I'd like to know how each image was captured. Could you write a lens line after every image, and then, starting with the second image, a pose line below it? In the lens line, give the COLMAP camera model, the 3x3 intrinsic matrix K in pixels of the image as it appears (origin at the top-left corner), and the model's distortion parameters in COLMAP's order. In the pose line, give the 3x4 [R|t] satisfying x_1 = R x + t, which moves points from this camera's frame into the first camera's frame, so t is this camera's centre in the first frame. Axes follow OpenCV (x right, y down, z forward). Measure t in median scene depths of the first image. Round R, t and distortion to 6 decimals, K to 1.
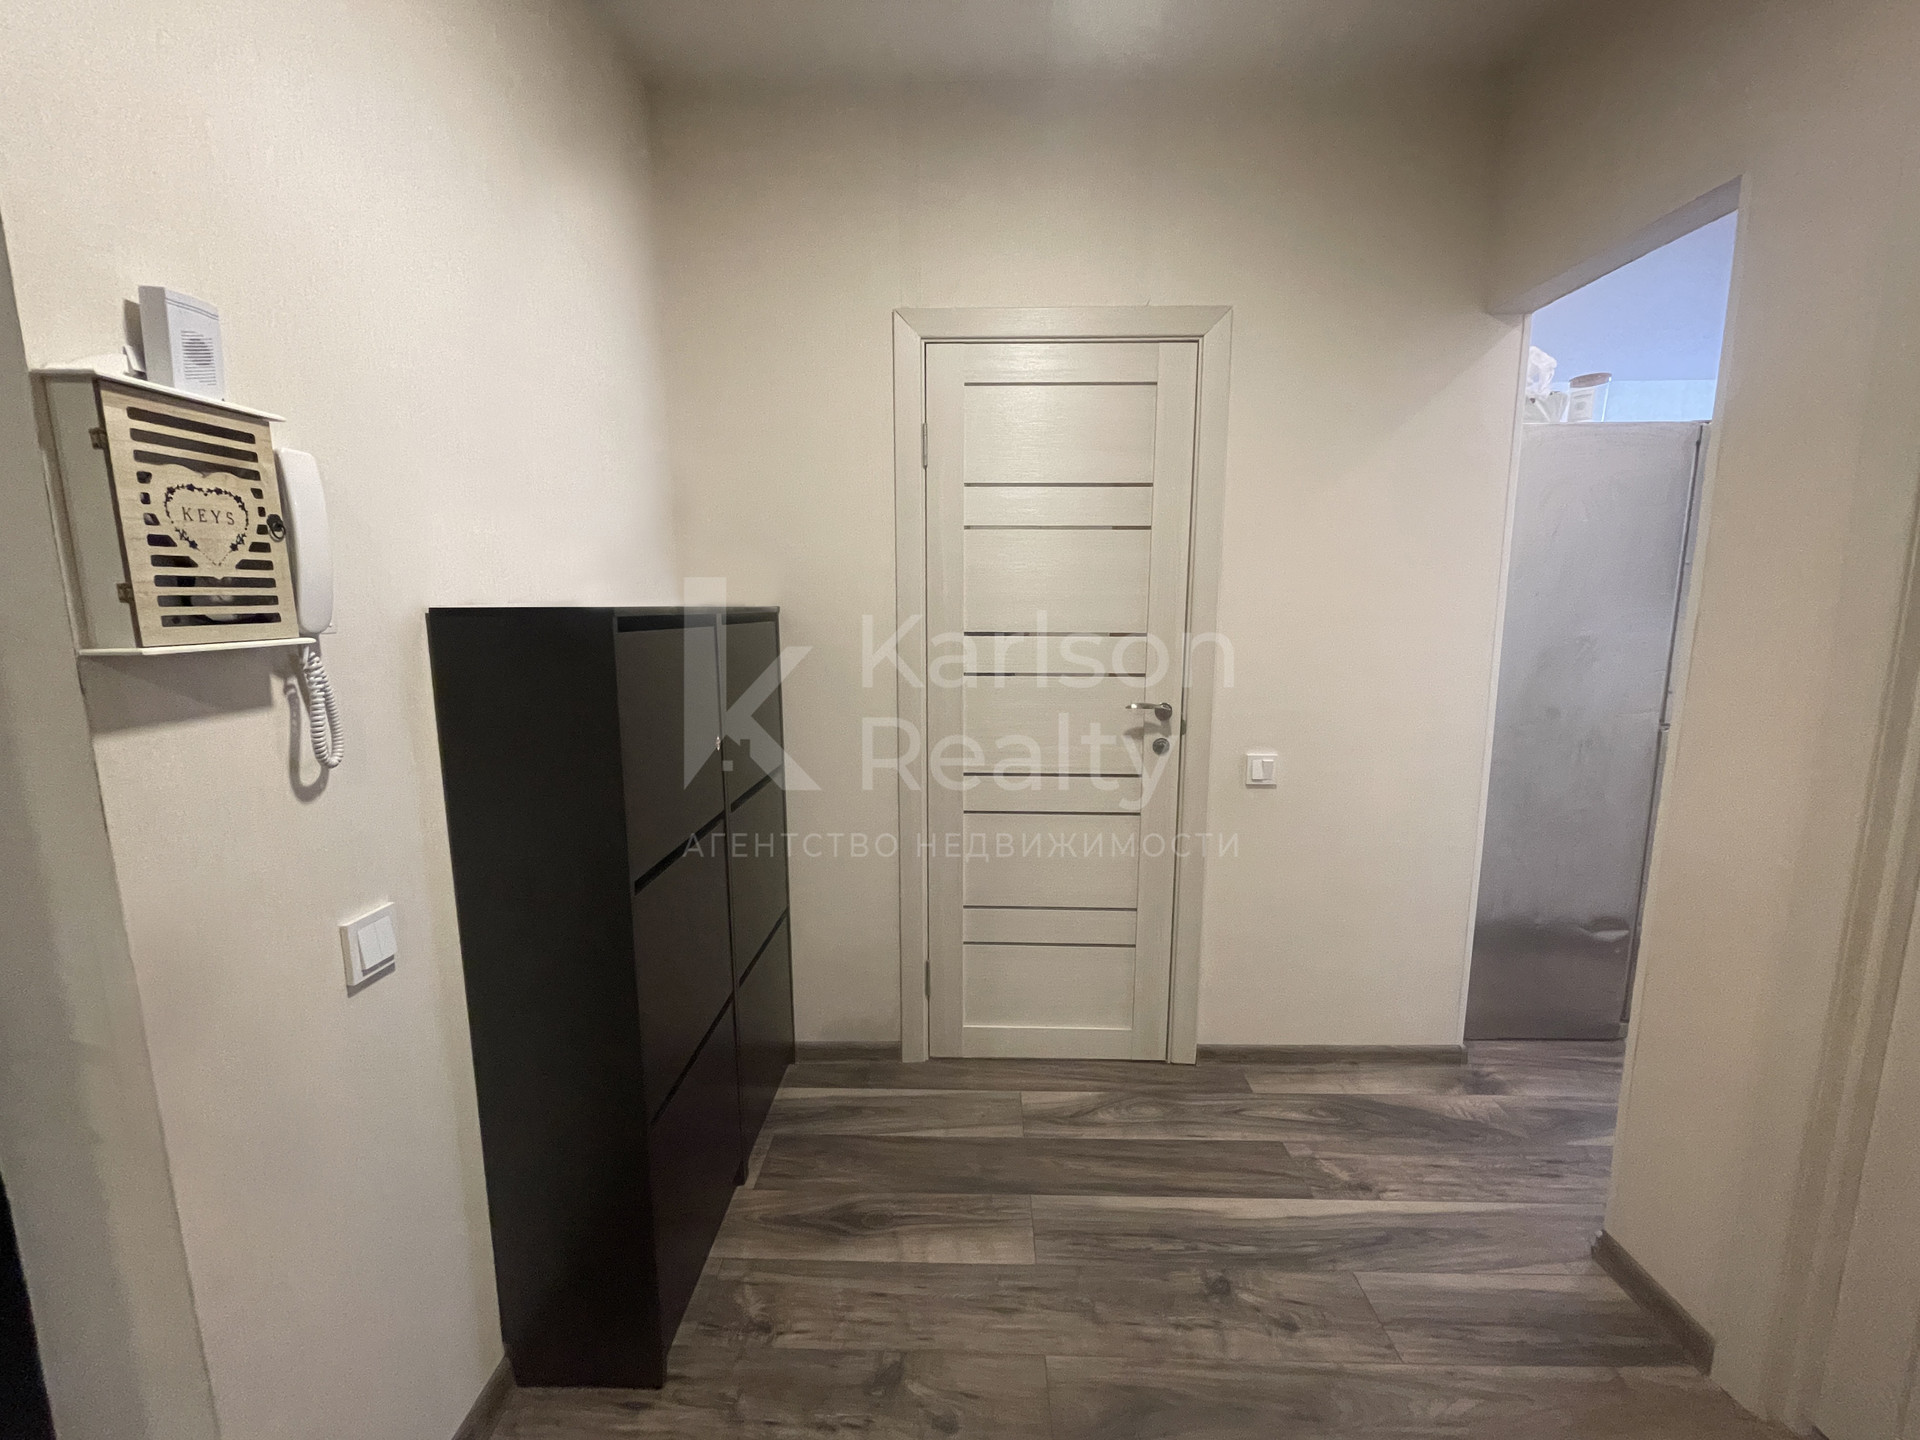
lens RADIAL K [[780.0, 0, 960.0], [0, 780.0, 720.0], [0, 0, 1]] dist [-0.004355, 0.000494]
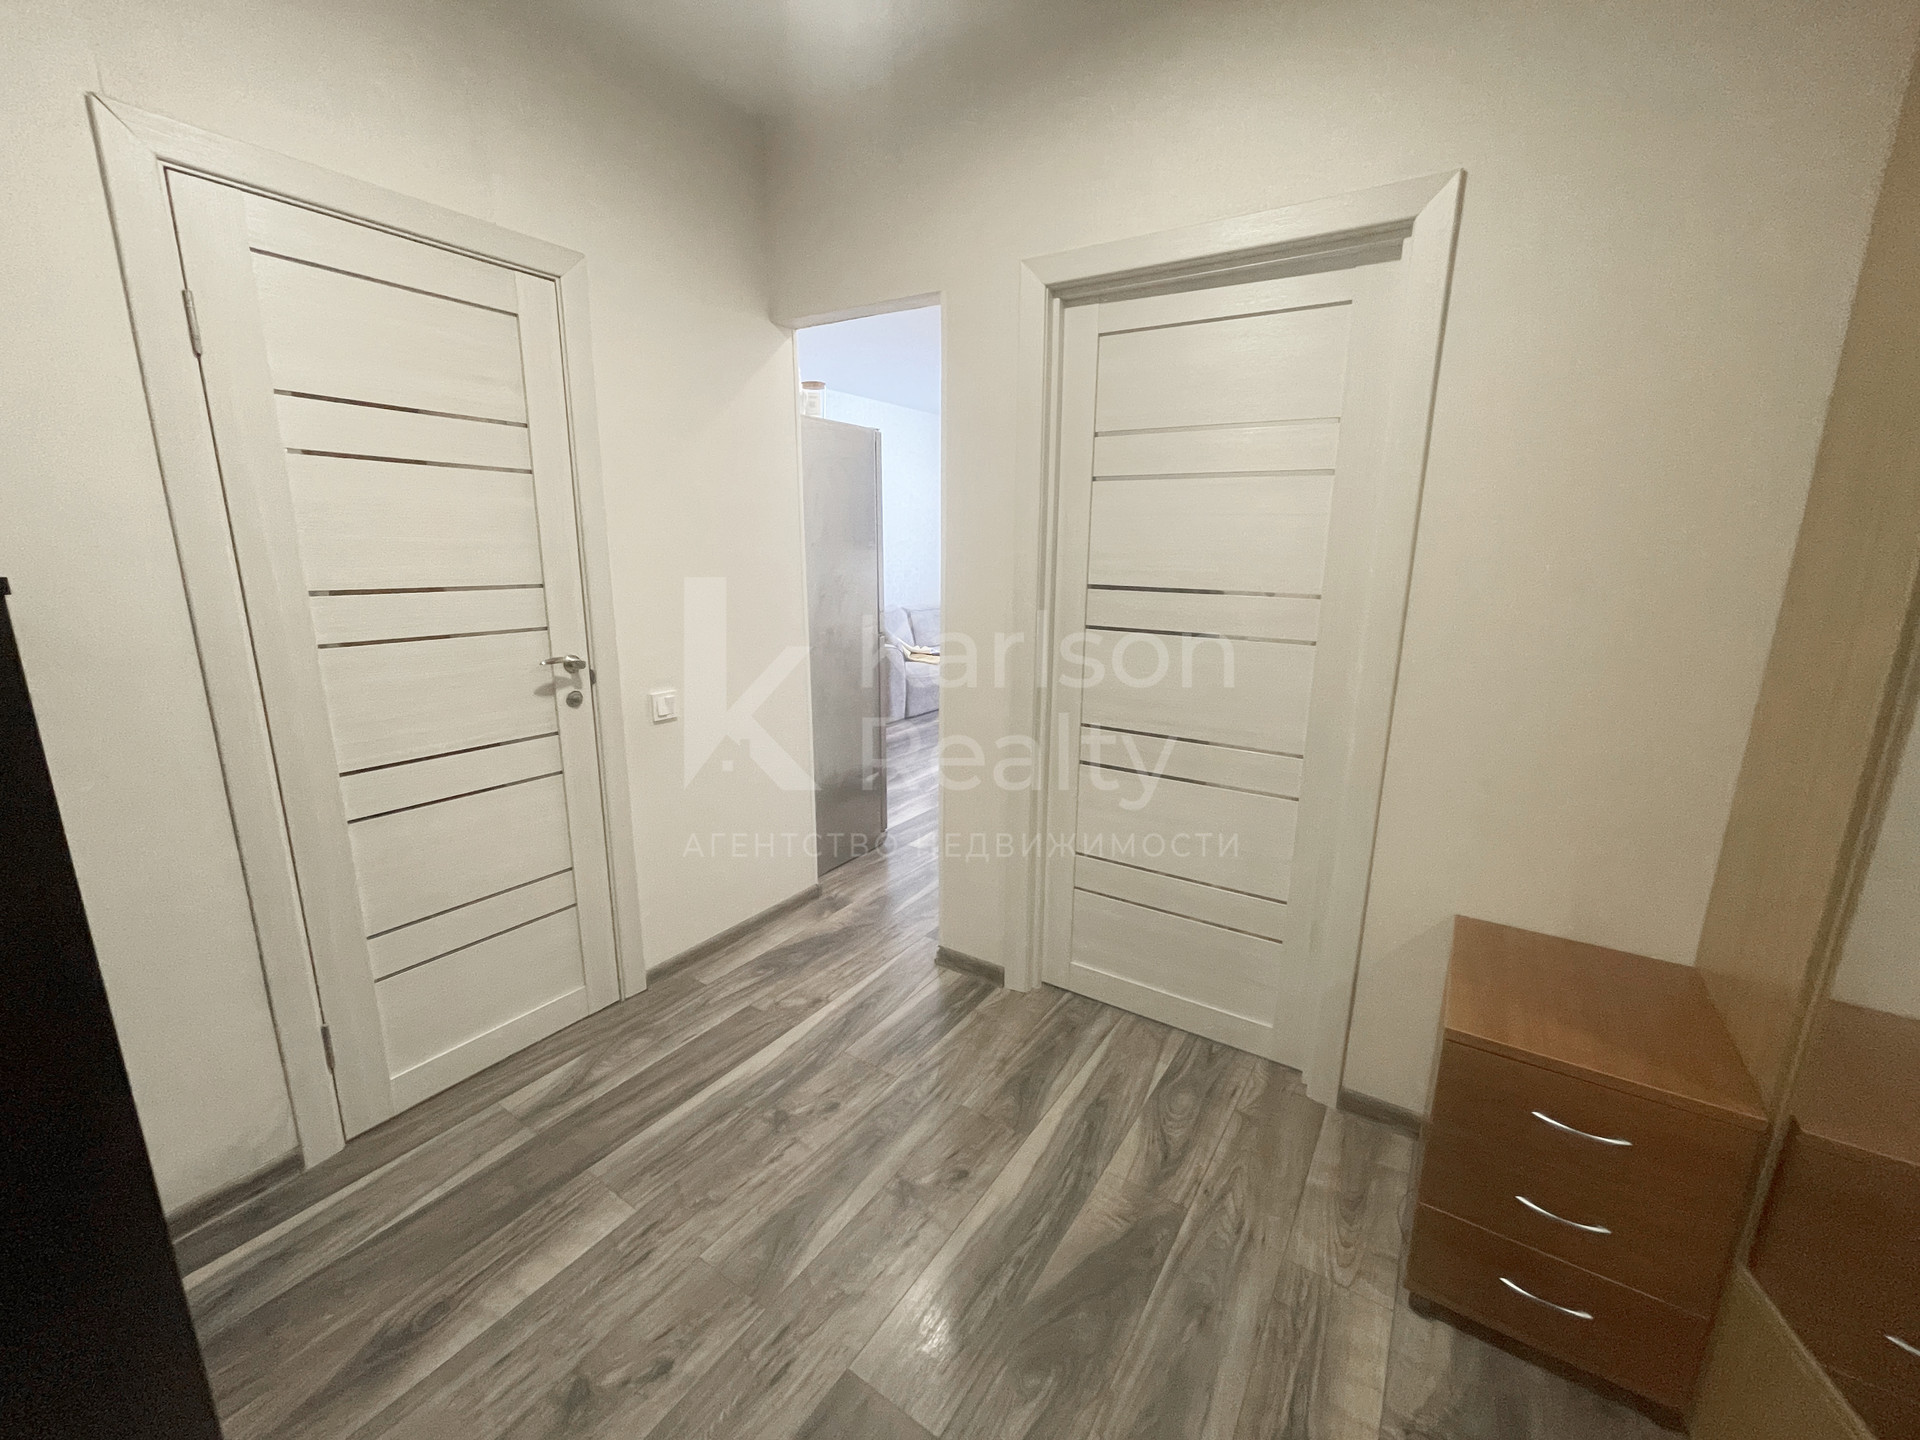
lens RADIAL K [[780.0, 0, 960.0], [0, 780.0, 720.0], [0, 0, 1]] dist [-0.004355, 0.000494]
pose [[0.525567, -0.178990, 0.831710, -0.336944], [0.115534, 0.983577, 0.138666, -0.022830], [-0.842871, 0.023213, 0.537615, 0.063609]]
